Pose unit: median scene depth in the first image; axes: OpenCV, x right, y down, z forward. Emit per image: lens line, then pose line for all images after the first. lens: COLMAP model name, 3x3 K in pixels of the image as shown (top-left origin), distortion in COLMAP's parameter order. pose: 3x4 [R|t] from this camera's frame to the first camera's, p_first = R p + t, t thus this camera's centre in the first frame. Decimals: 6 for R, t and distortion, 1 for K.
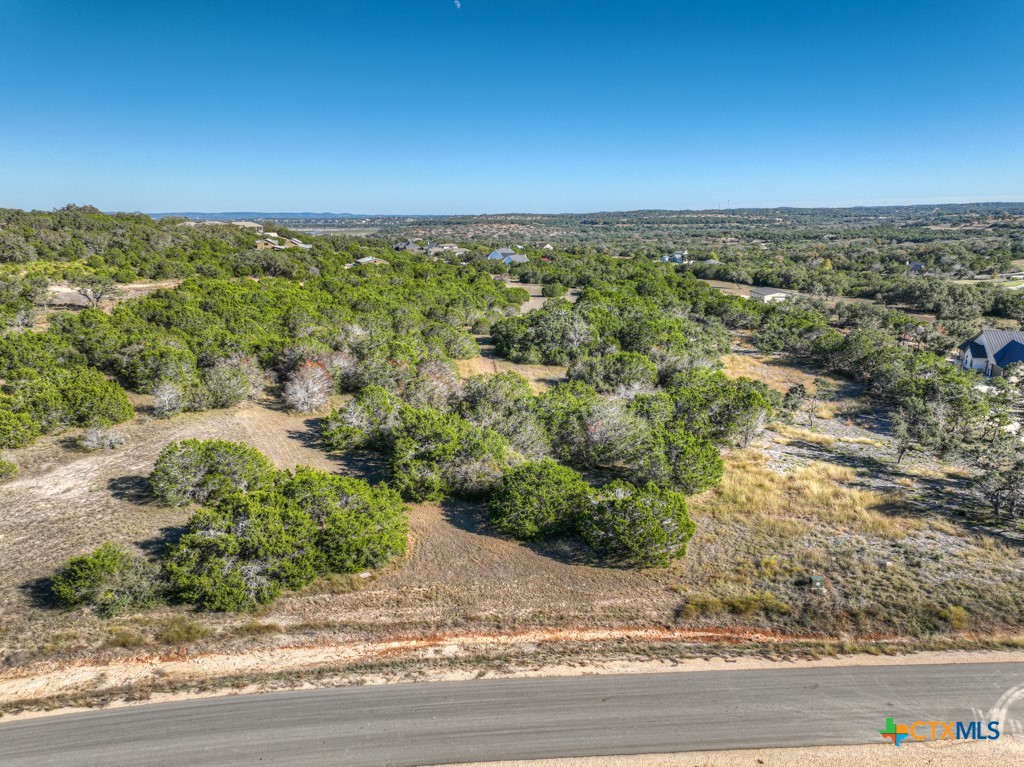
lens RADIAL K [[719.3, 0, 512.0], [0, 719.3, 383.5], [0, 0, 1]] dist [-0.004313, 0.022811]
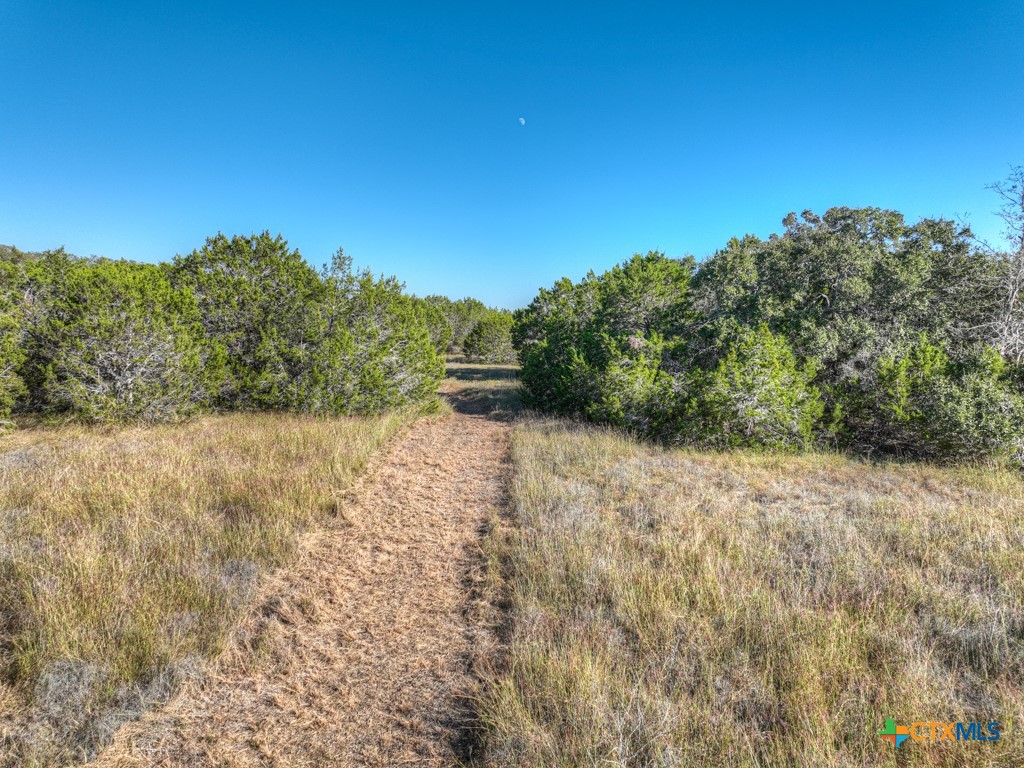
lens RADIAL K [[719.3, 0, 512.0], [0, 719.3, 384.0], [0, 0, 1]] dist [-0.004313, 0.022811]
pose [[0.997067, 0.006213, -0.076275, -0.029971], [-0.017753, 0.988288, -0.151567, -0.041220], [0.074440, 0.152476, 0.985500, 2.063445]]
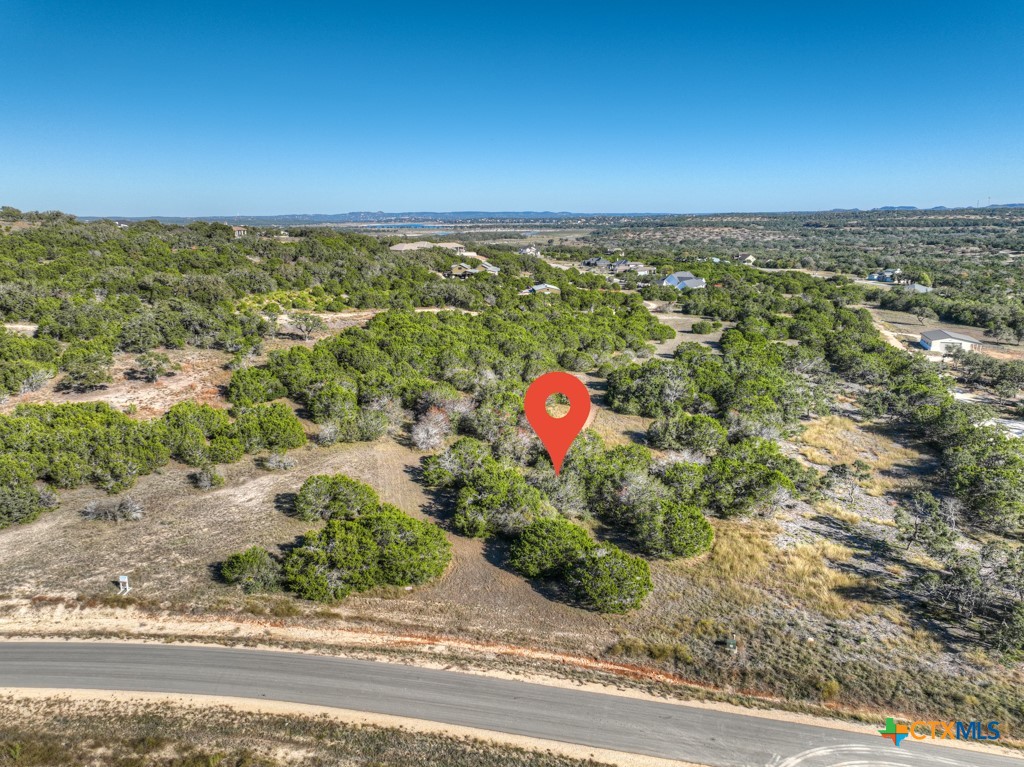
lens RADIAL K [[719.3, 0, 512.0], [0, 719.3, 383.5], [0, 0, 1]] dist [-0.004313, 0.022811]
pose [[0.957293, 0.063160, -0.282138, 0.404879], [-0.062295, 0.997985, 0.012045, -0.190048], [0.282330, 0.006046, 0.959298, -0.364664]]
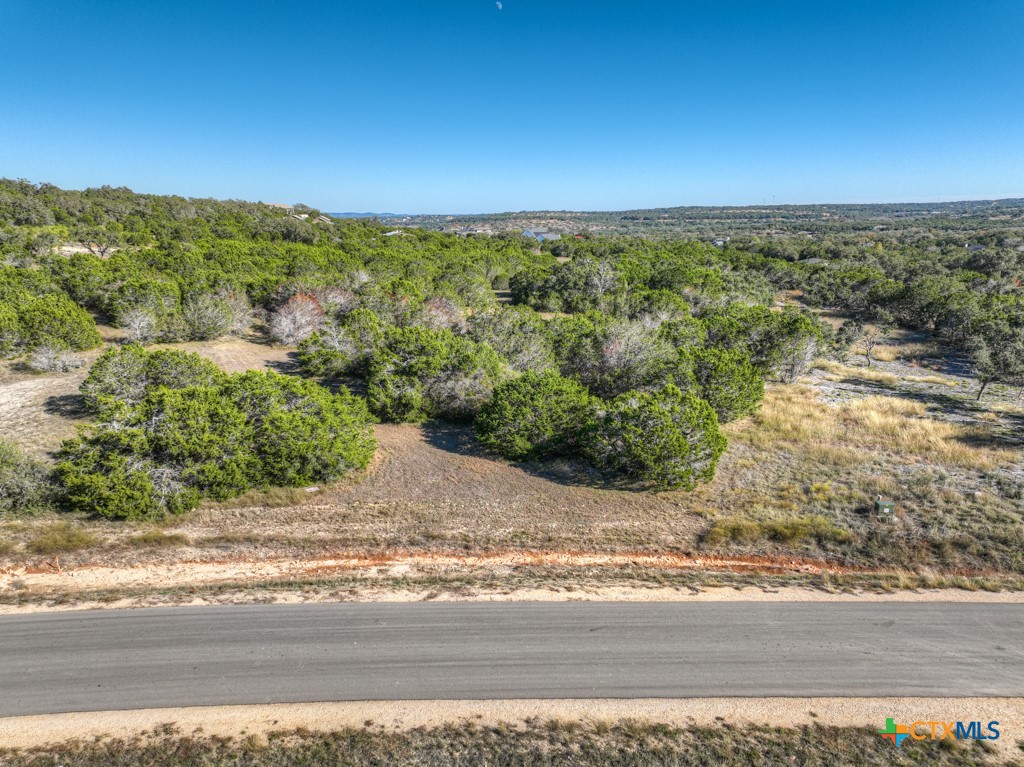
lens RADIAL K [[719.3, 0, 512.0], [0, 719.3, 383.5], [0, 0, 1]] dist [-0.004313, 0.022811]
pose [[0.998495, 0.008475, -0.054190, 0.066981], [-0.008456, 0.999964, 0.000577, 0.152875], [0.054193, -0.000118, 0.998530, 0.215873]]
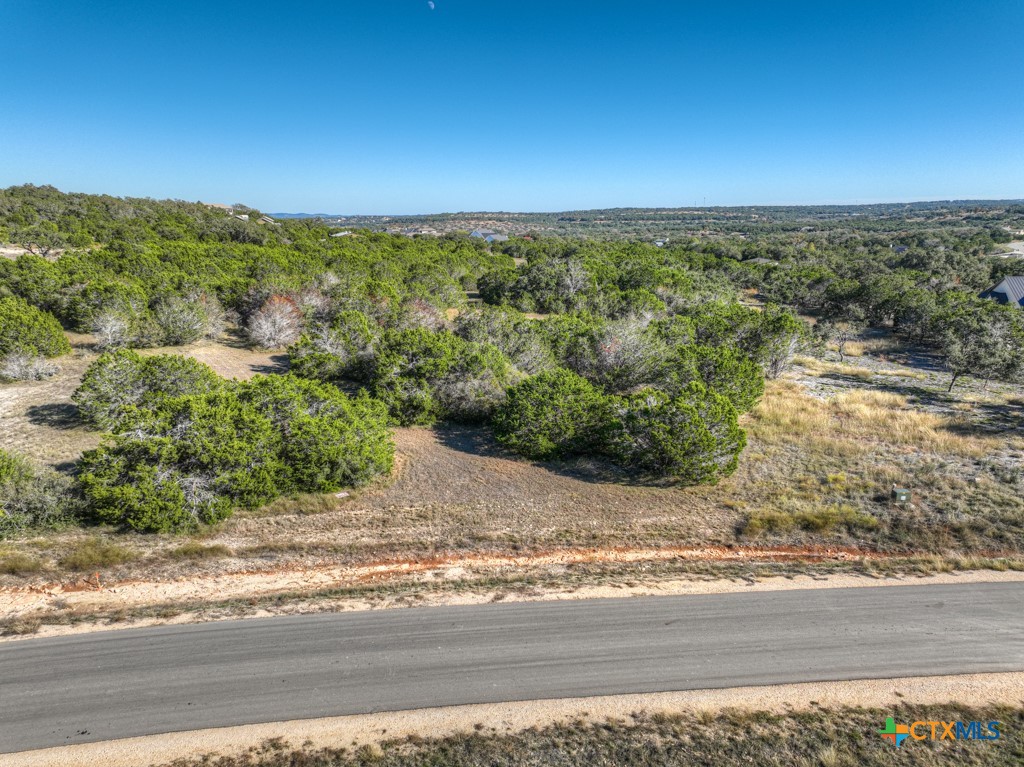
lens RADIAL K [[719.3, 0, 512.0], [0, 719.3, 383.5], [0, 0, 1]] dist [-0.004313, 0.022811]
pose [[0.999496, -0.009472, 0.030313, -0.041579], [0.009497, 0.999955, -0.000669, 0.153921], [-0.030305, 0.000956, 0.999540, 0.213199]]
